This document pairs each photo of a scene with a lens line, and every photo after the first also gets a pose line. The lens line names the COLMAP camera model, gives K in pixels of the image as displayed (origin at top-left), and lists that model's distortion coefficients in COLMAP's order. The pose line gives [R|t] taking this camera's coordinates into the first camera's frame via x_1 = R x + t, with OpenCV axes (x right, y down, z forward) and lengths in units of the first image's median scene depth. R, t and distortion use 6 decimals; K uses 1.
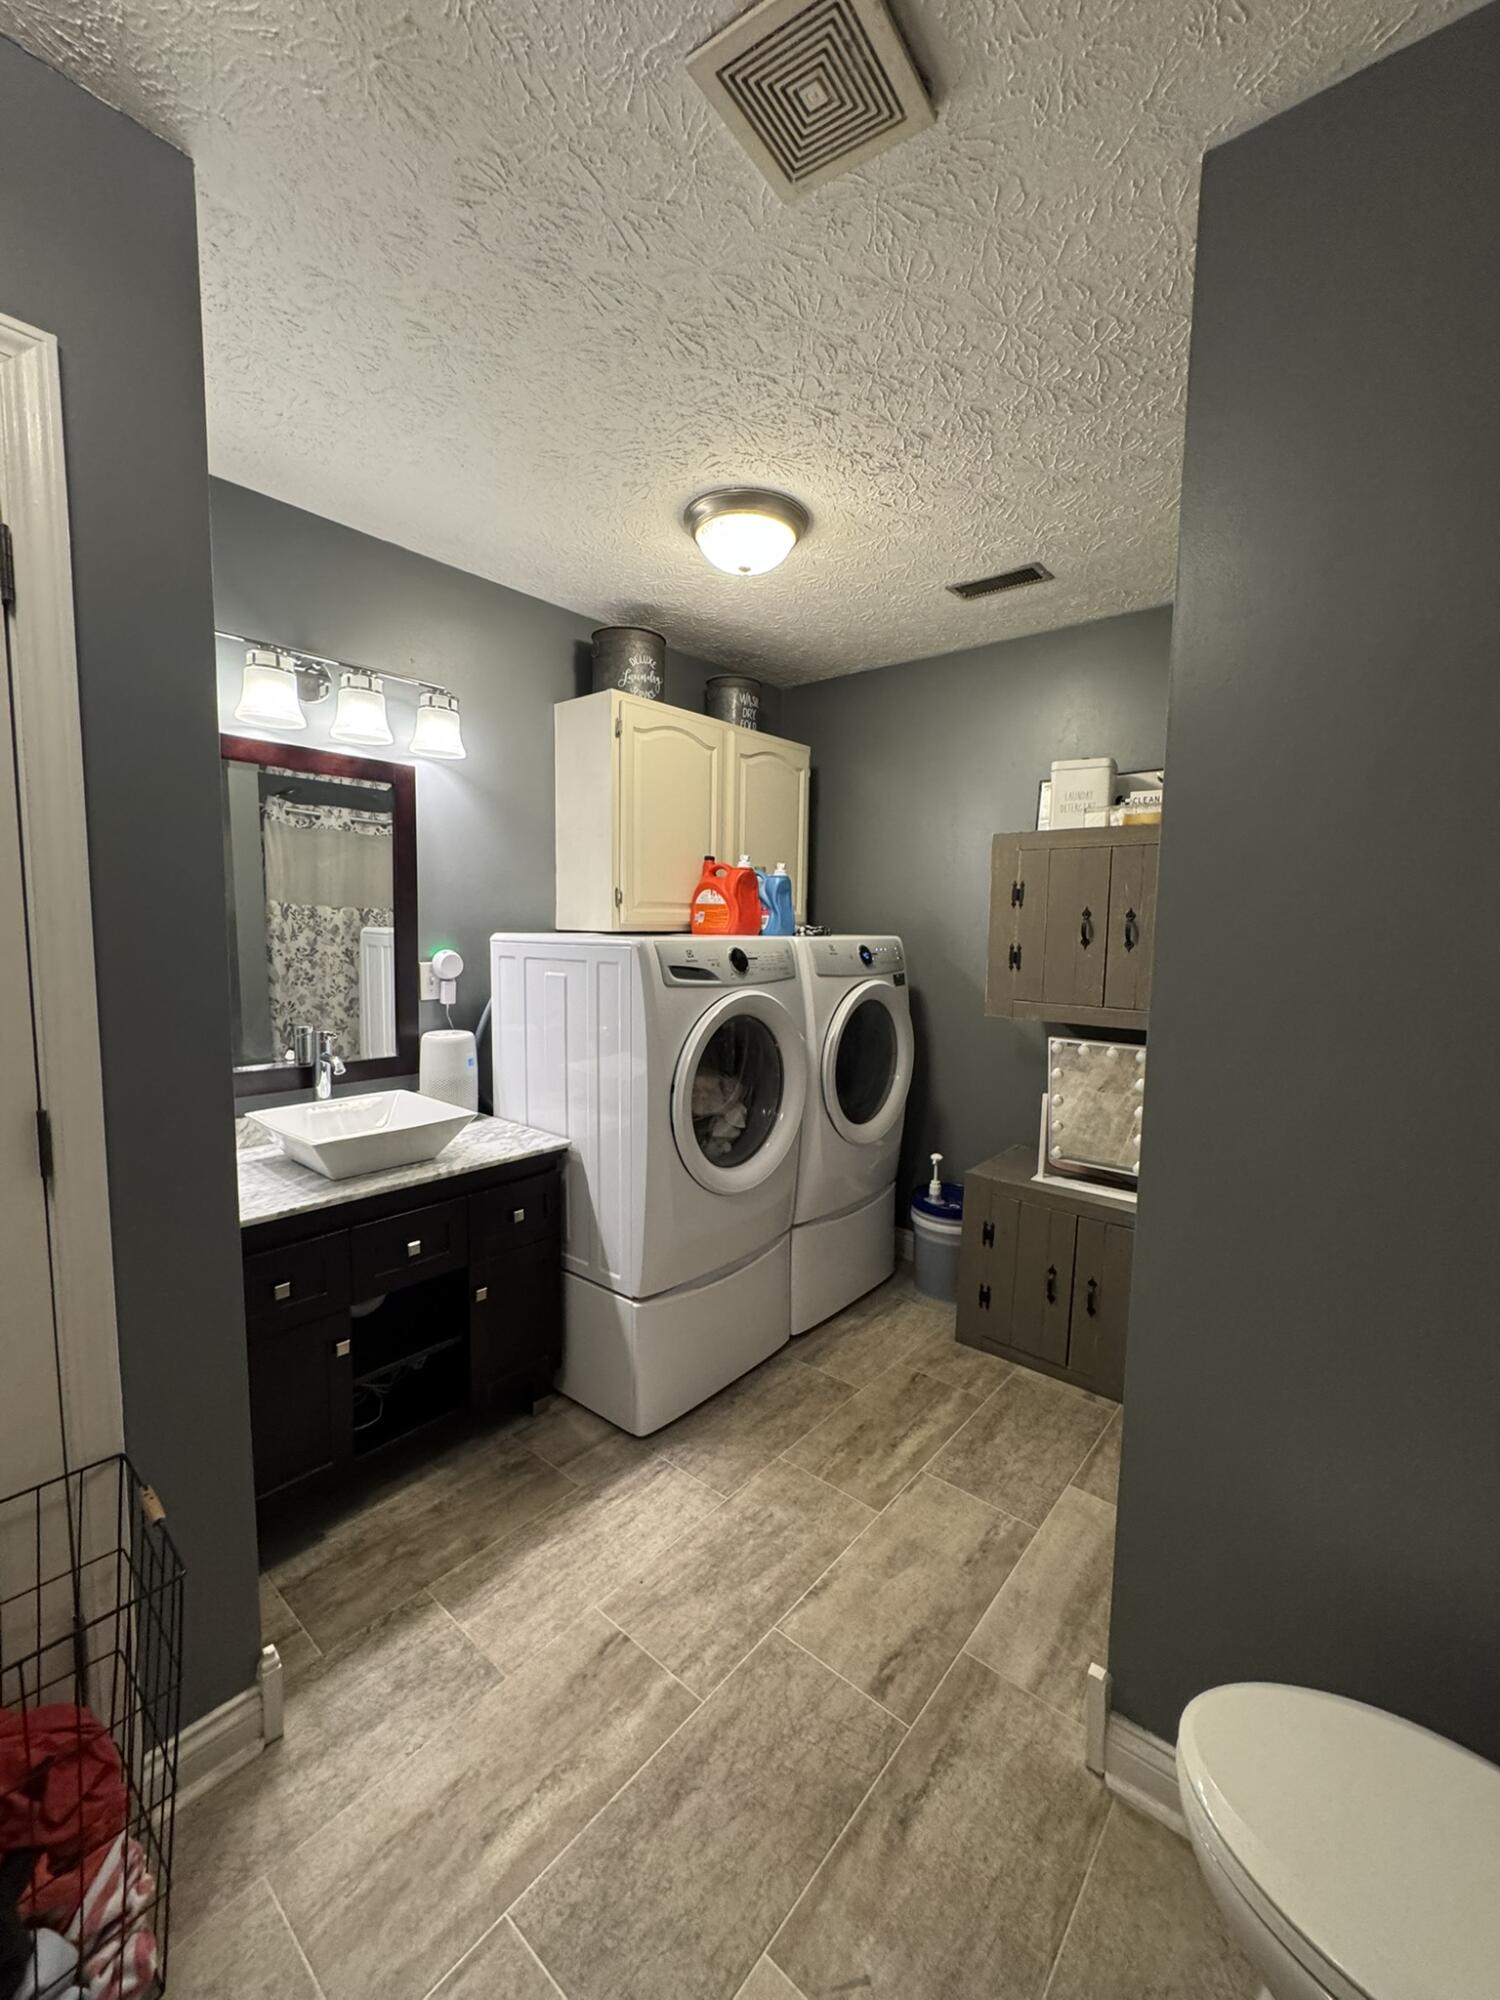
lens RADIAL K [[798.6, 0, 751.8], [0, 798.6, 1005.4], [0, 0, 1]] dist [-0.003641, 0.000817]
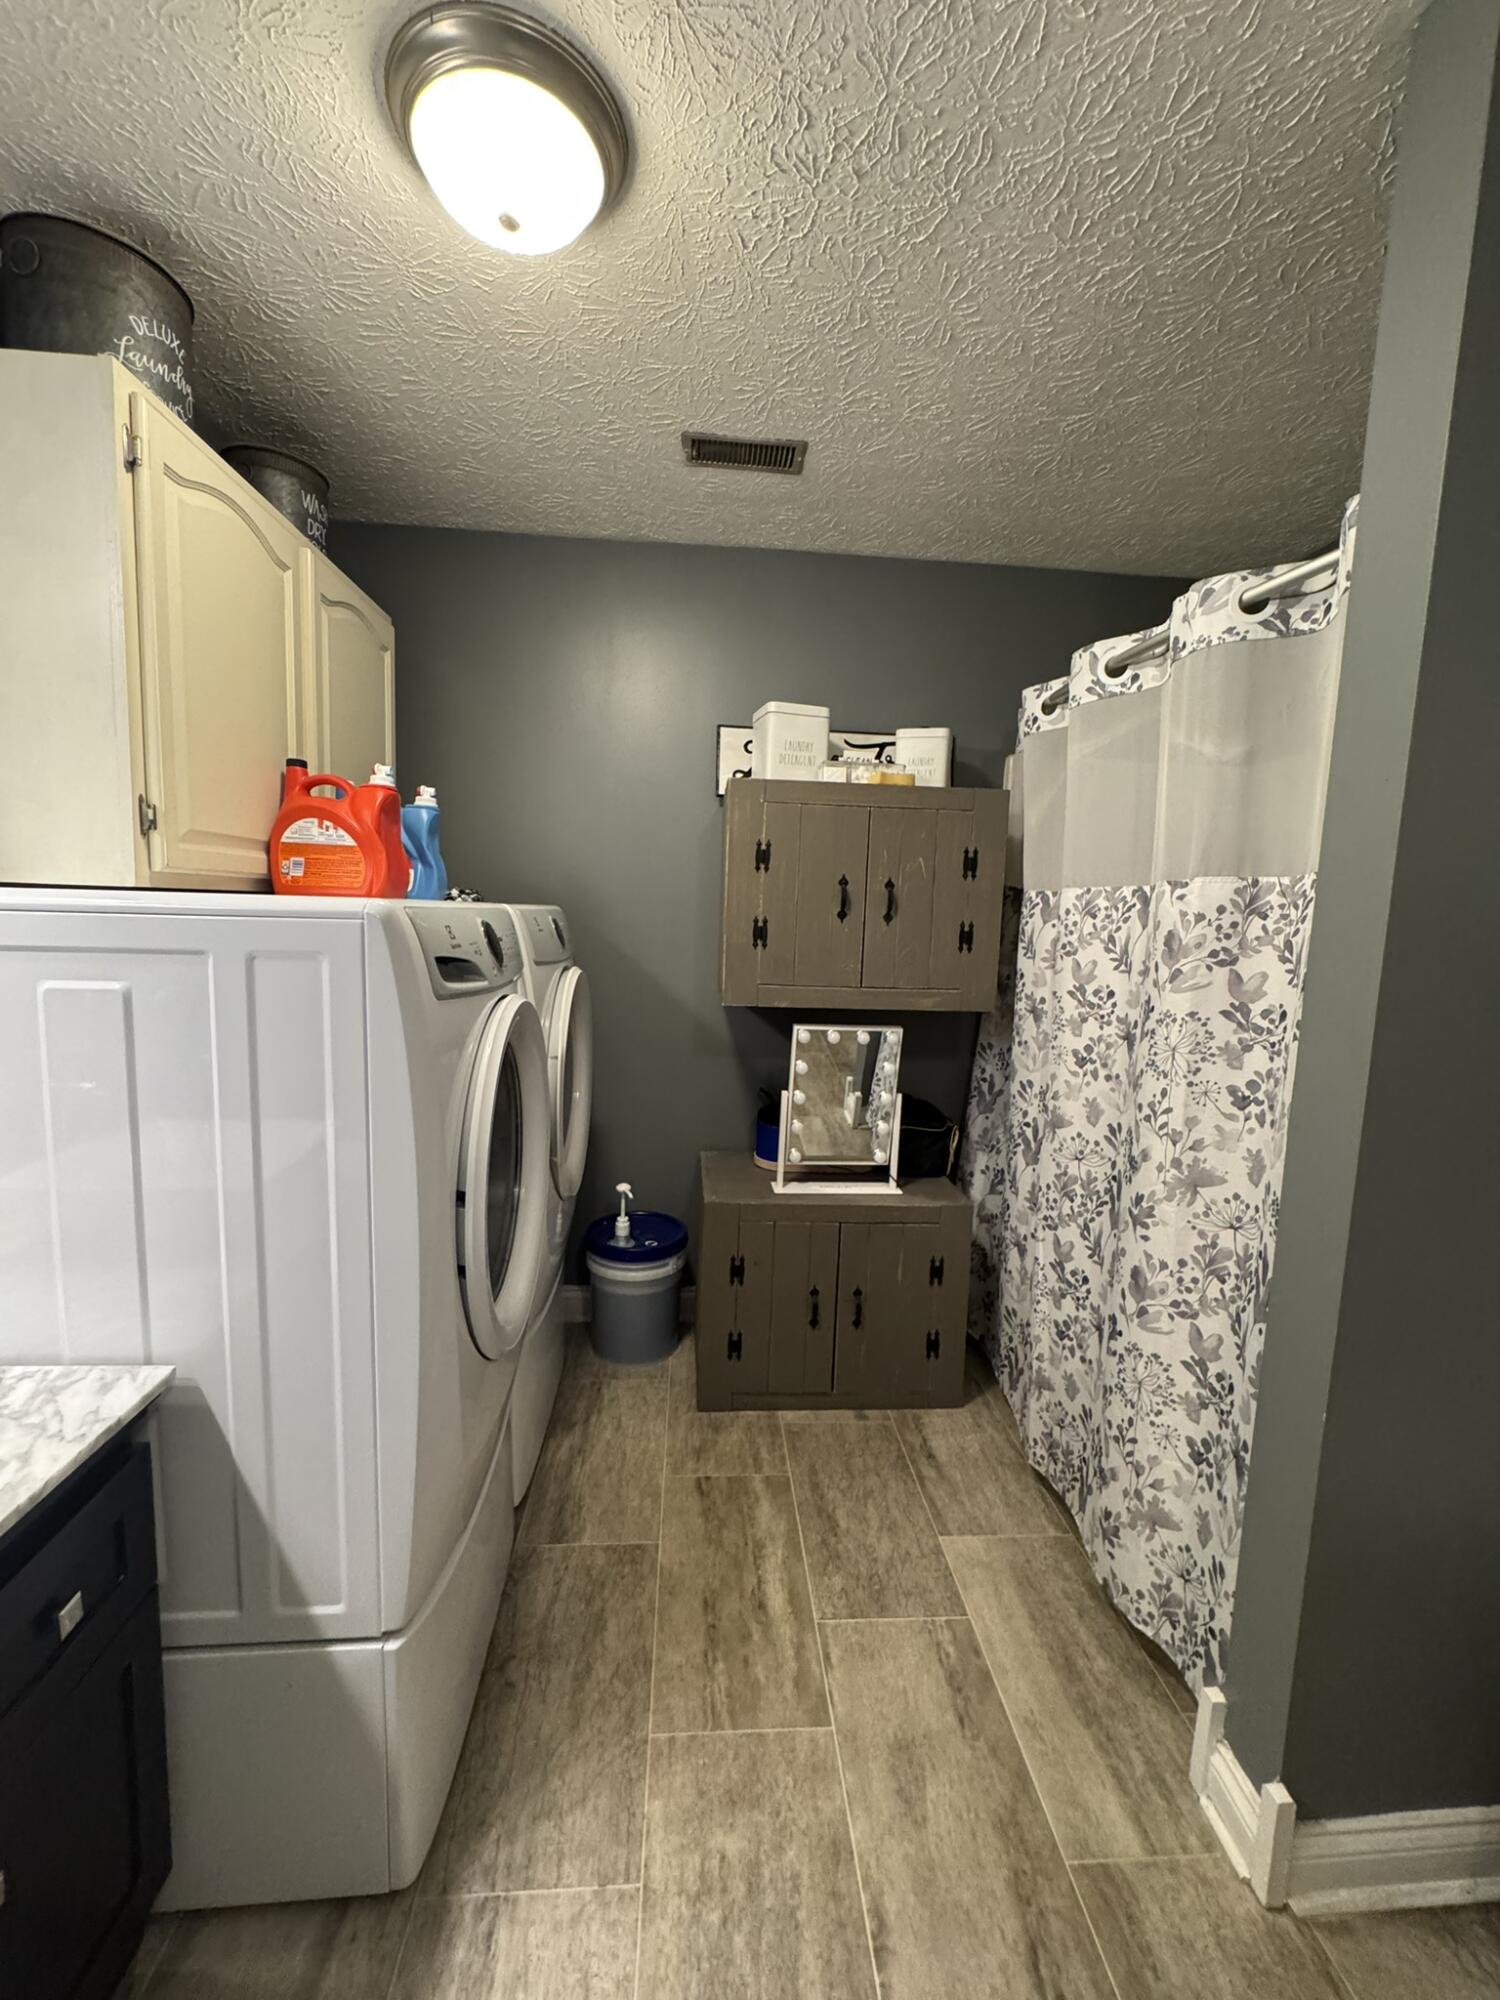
lens RADIAL K [[798.6, 0, 752.7], [0, 798.6, 1001.5], [0, 0, 1]] dist [-0.003641, 0.000817]
pose [[0.718428, -0.069652, 0.692105, -0.262565], [0.051070, 0.997570, 0.047381, -0.030172], [-0.693724, 0.001306, 0.720240, 0.430619]]
